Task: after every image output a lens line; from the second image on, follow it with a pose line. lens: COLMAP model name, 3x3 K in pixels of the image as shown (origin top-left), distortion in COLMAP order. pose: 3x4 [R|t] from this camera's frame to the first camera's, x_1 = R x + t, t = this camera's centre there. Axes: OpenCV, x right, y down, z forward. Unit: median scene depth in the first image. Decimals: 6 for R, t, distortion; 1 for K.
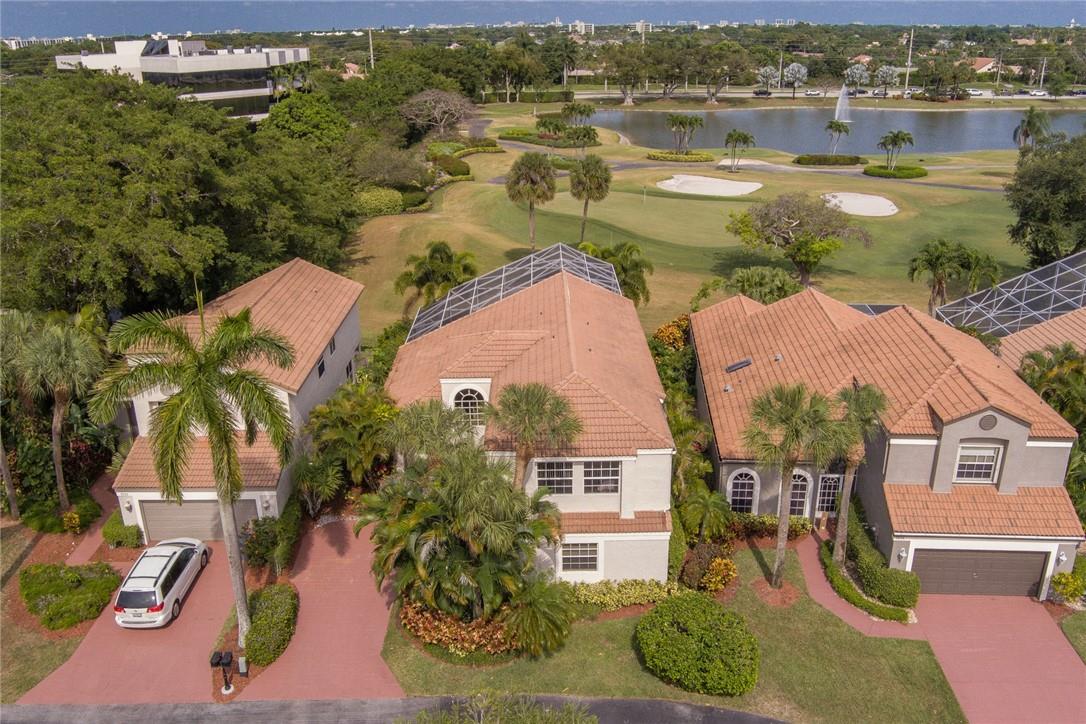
lens RADIAL K [[875.6, 0, 543.0], [0, 875.6, 362.0], [0, 0, 1]] dist [-0.070587, 0.019077]
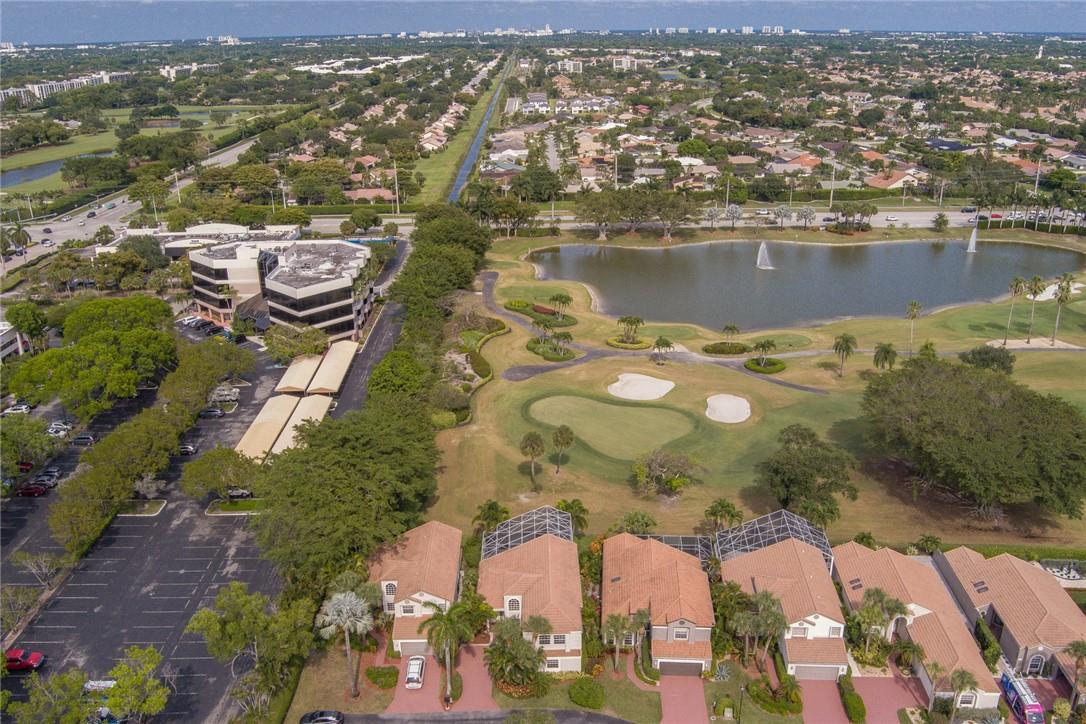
lens RADIAL K [[875.6, 0, 543.0], [0, 875.6, 362.0], [0, 0, 1]] dist [-0.070587, 0.019077]
pose [[0.999942, -0.002333, 0.010555, -0.020650], [0.002343, 0.999997, -0.000850, -0.777415], [-0.010553, 0.000875, 0.999944, -1.918526]]
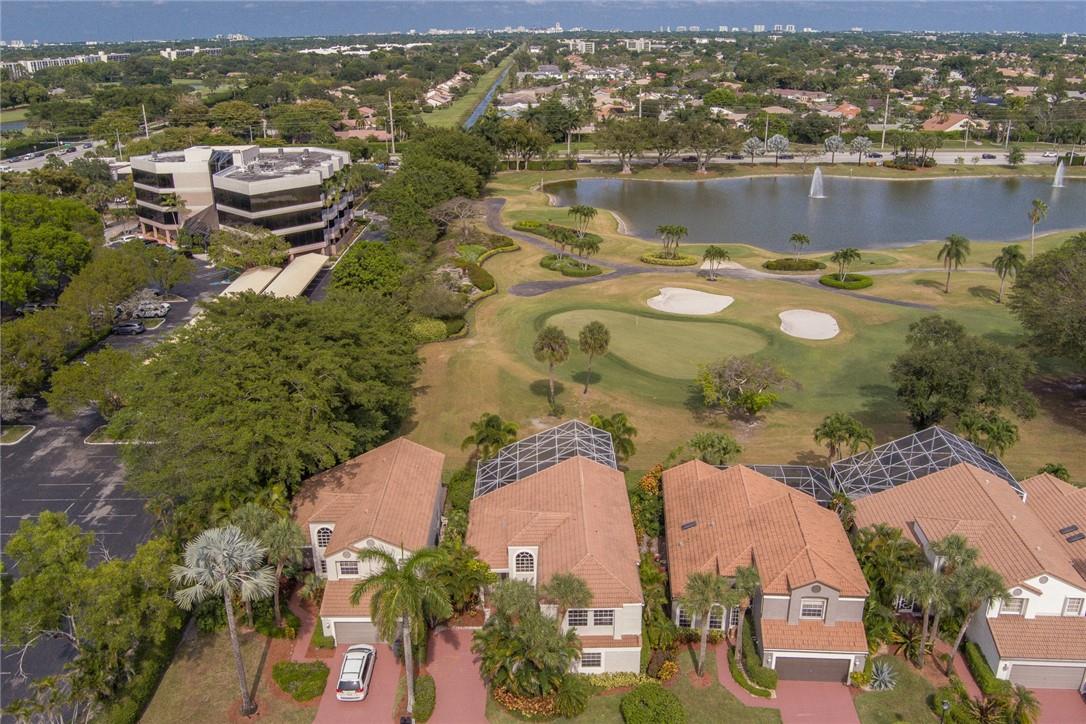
lens RADIAL K [[875.6, 0, 543.0], [0, 875.6, 362.0], [0, 0, 1]] dist [-0.070587, 0.019077]
pose [[0.999997, 0.002451, 0.000838, -0.055568], [-0.002449, 0.999993, -0.002714, -0.354895], [-0.000844, 0.002712, 0.999996, -0.732545]]
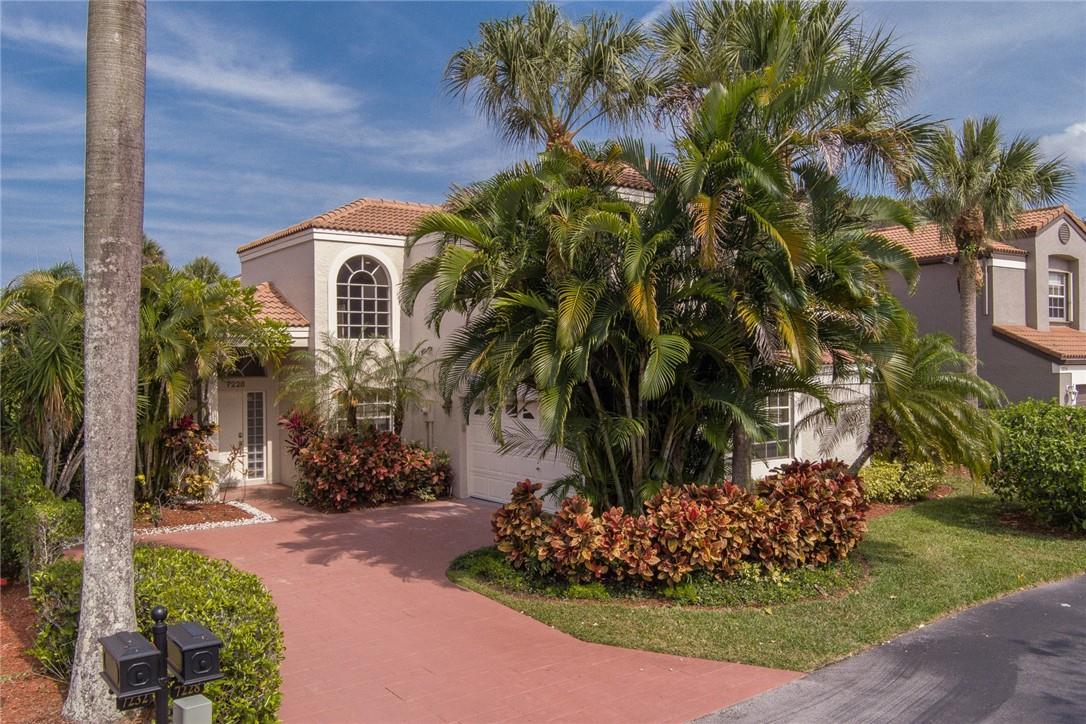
lens RADIAL K [[874.4, 0, 543.0], [0, 874.4, 362.0], [0, 0, 1]] dist [-0.043310, 0.001301]
pose [[0.796518, 0.010475, 0.604523, -0.333874], [0.217009, 0.928274, -0.302016, 0.285773], [-0.564327, 0.371749, 0.737114, 0.629131]]
